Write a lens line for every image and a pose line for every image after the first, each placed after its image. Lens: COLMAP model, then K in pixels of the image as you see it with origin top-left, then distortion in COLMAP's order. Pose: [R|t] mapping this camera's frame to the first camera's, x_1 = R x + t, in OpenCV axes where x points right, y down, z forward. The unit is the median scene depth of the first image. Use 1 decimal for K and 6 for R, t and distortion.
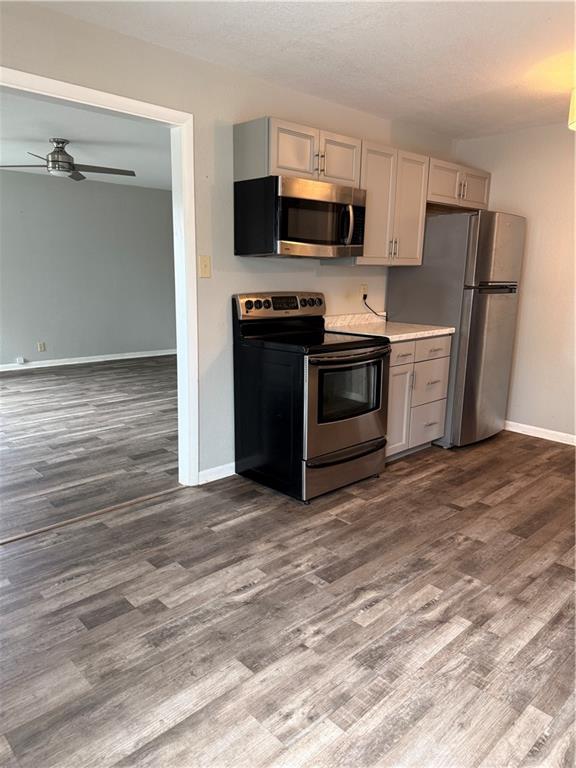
lens RADIAL K [[539.7, 0, 288.0], [0, 539.7, 384.0], [0, 0, 1]] dist [0.122290, -0.159774]
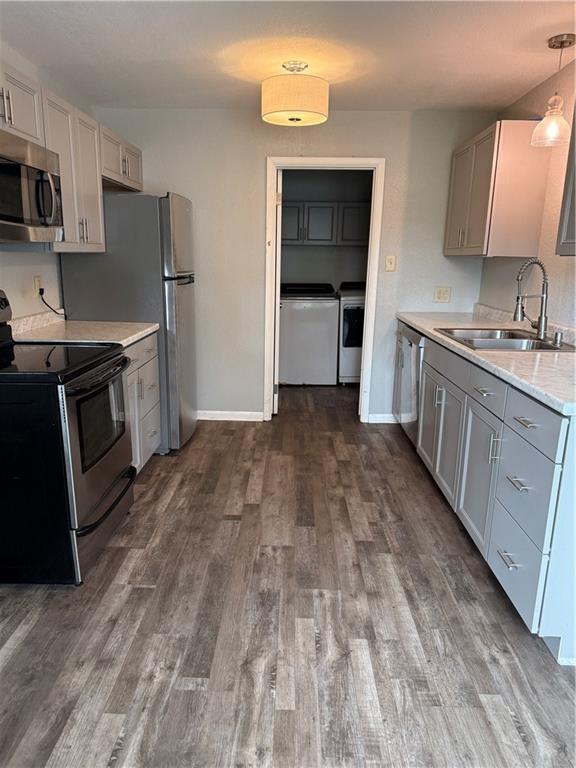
lens RADIAL K [[542.9, 0, 283.8], [0, 542.9, 384.0], [0, 0, 1]] dist [0.064287, -0.079949]
pose [[0.706145, -0.167300, 0.688019, -0.249302], [0.139110, 0.985528, 0.096868, -0.083207], [-0.694267, 0.027308, 0.719199, 0.285992]]
